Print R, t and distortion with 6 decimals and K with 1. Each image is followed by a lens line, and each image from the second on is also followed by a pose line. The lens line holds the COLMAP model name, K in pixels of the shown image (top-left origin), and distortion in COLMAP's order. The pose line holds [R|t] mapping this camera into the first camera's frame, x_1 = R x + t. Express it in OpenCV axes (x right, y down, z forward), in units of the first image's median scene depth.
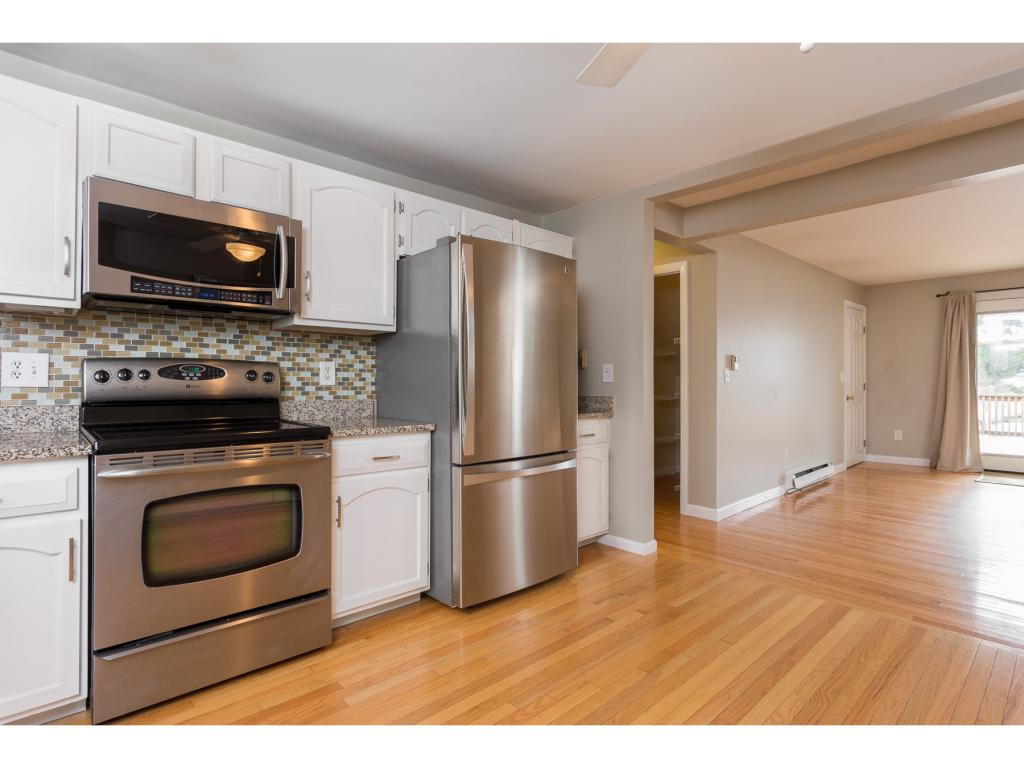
lens RADIAL K [[538.7, 0, 514.2], [0, 538.7, 382.1], [0, 0, 1]] dist [-0.001149, 0.001372]
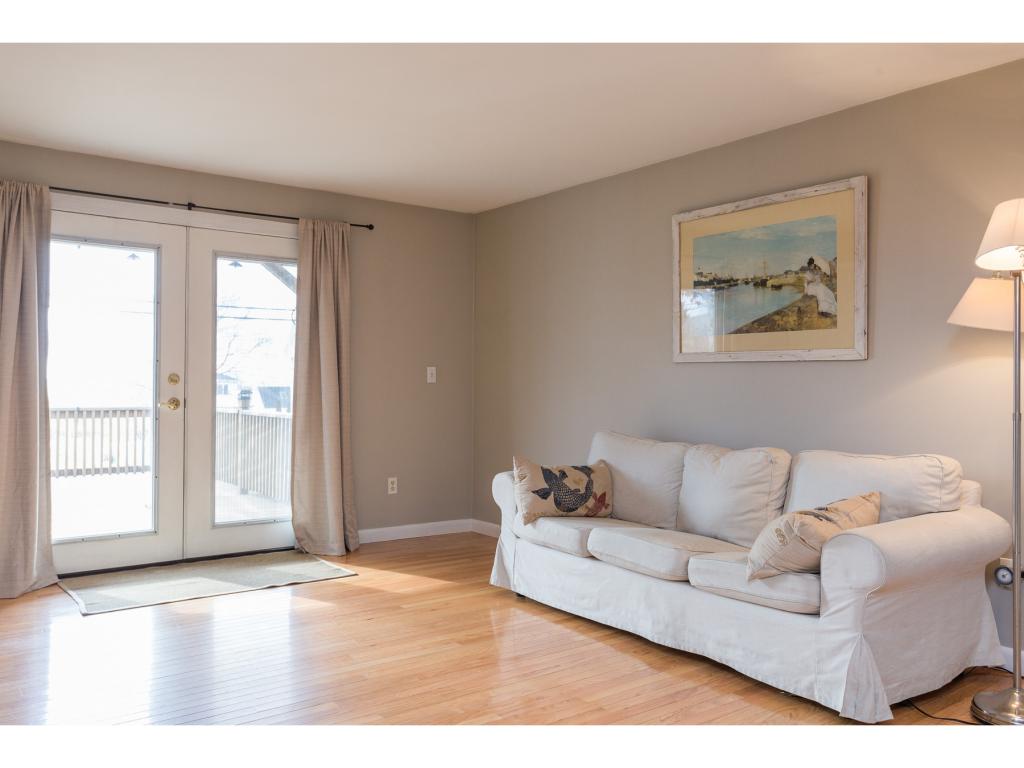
lens RADIAL K [[835.5, 0, 508.3], [0, 835.5, 383.2], [0, 0, 1]] dist [0.004243, 0.008591]
pose [[0.119843, 0.007680, 0.992763, 0.494994], [-0.007061, 0.999951, -0.006883, -0.001638], [-0.992768, -0.006185, 0.119891, 1.287749]]
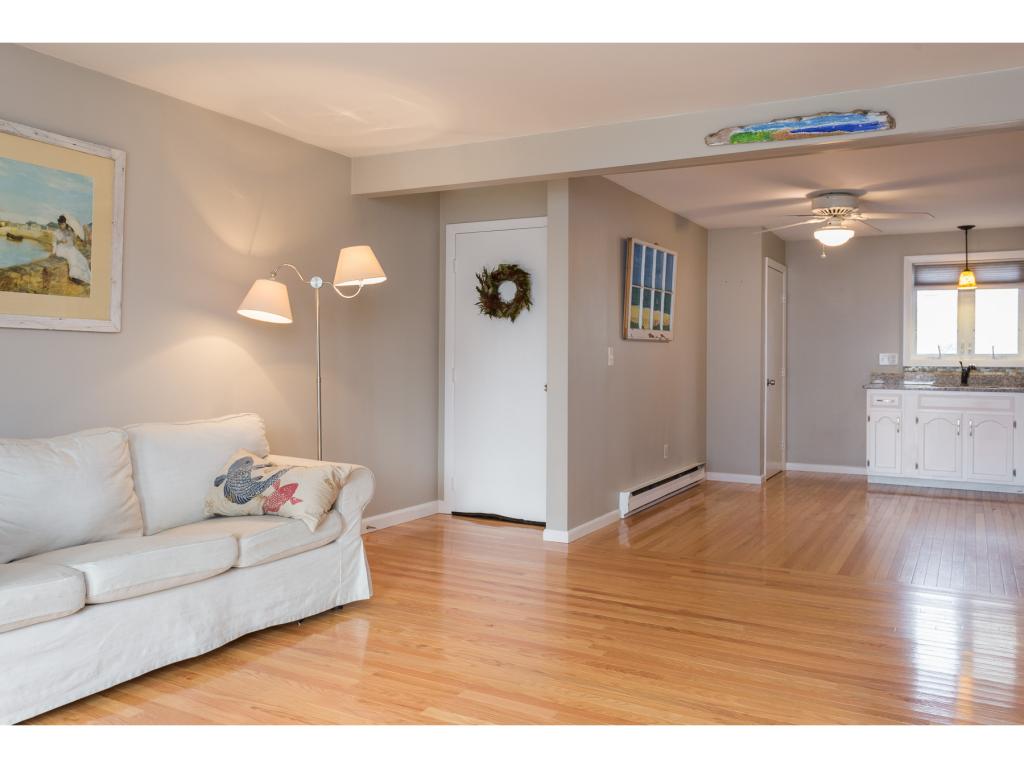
lens RADIAL K [[785.5, 0, 540.6], [0, 785.5, 364.3], [0, 0, 1]] dist [0.005148, 0.006464]
pose [[-0.952004, -0.002660, -0.306074, 1.720904], [-0.004507, 0.999976, 0.005325, -0.011759], [0.306053, 0.006449, -0.951993, 2.387373]]
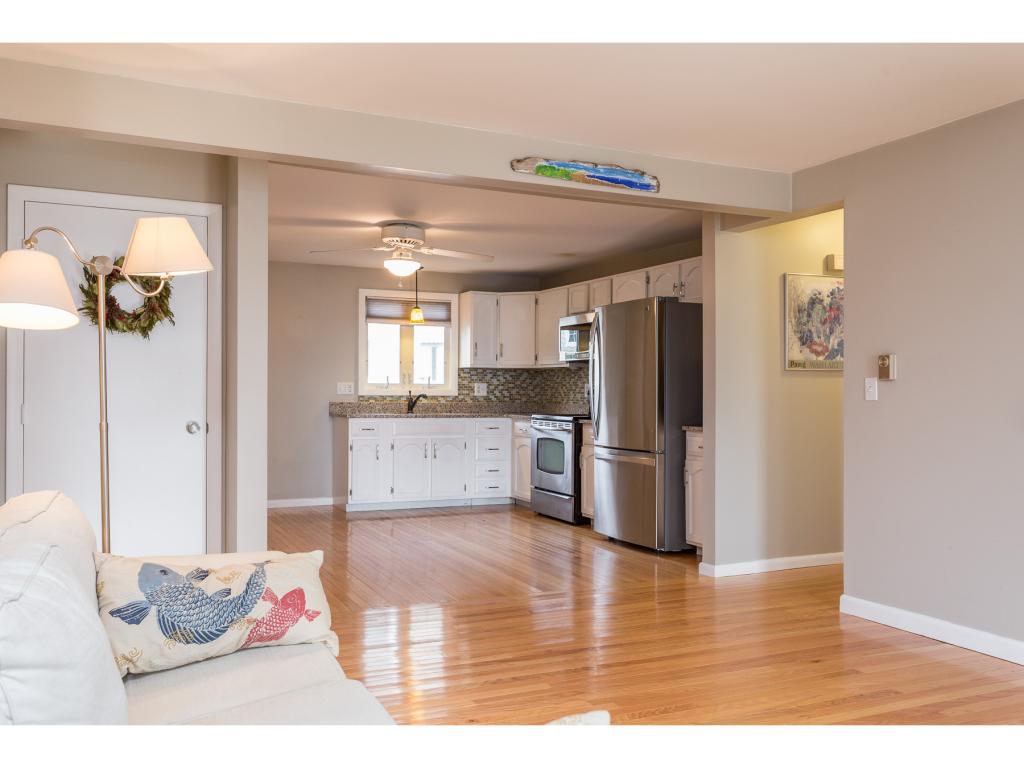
lens RADIAL K [[852.5, 0, 452.4], [0, 852.5, 393.4], [0, 0, 1]] dist [0.011516, 0.003922]
pose [[-0.364382, 0.001951, -0.931248, 2.474569], [-0.003269, 0.999989, 0.003374, -0.015487], [0.931244, 0.004274, -0.364371, 1.519696]]
